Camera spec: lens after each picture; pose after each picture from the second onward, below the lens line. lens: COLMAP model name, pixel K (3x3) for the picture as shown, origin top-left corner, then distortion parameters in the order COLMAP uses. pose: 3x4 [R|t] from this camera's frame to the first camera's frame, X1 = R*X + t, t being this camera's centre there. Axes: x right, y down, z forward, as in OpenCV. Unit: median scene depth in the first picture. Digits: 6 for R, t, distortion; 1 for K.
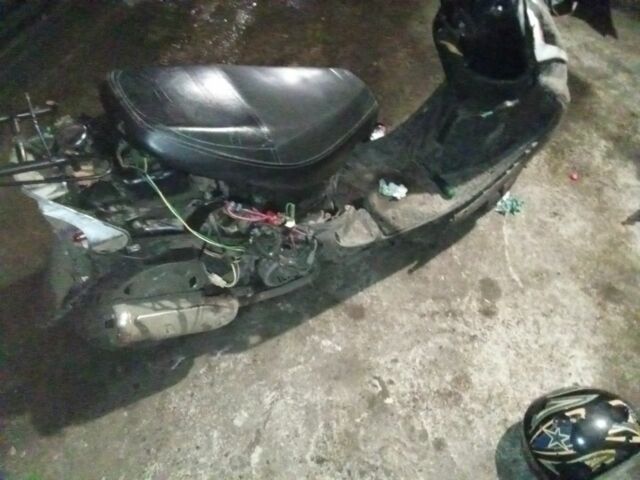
lens RADIAL K [[503.6, 0, 316.3], [0, 503.6, 234.9], [0, 0, 1]] dist [0.010061, -0.032385]
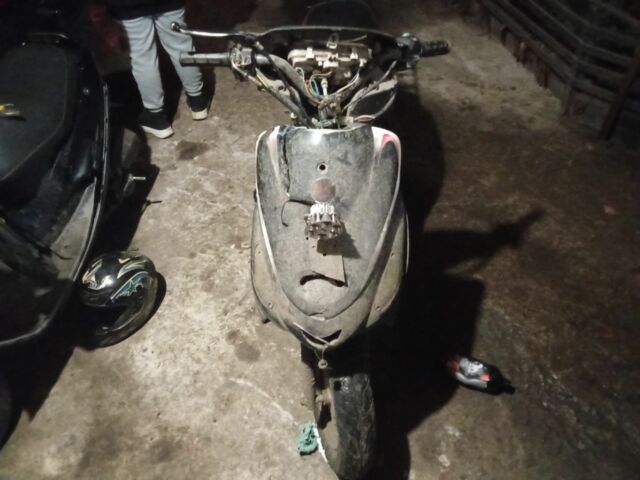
lens RADIAL K [[503.6, 0, 316.9], [0, 503.6, 244.0], [0, 0, 1]] dist [0.010061, -0.032385]
pose [[-0.552957, 0.597265, -0.580959, 0.803404], [-0.630917, 0.155286, 0.760151, -0.894865], [0.544226, 0.786868, 0.290958, 0.635404]]
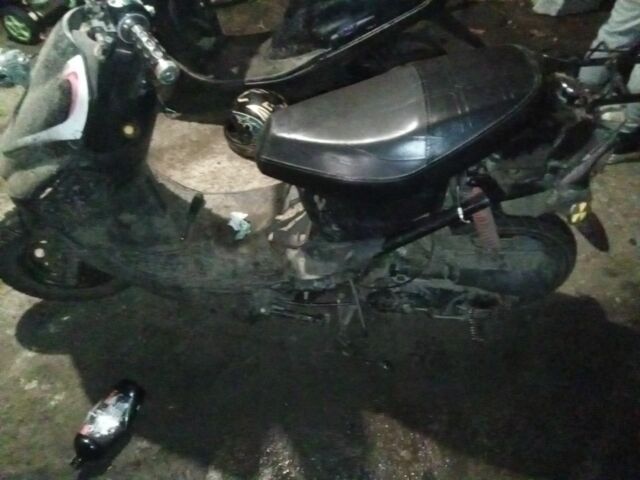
lens RADIAL K [[503.6, 0, 322.3], [0, 503.6, 239.4], [0, 0, 1]] dist [0.010061, -0.032385]
pose [[-0.831621, -0.428357, 0.353435, -0.314627], [0.420404, -0.069761, 0.904651, -0.852375], [-0.362858, 0.900913, 0.238098, 0.710534]]
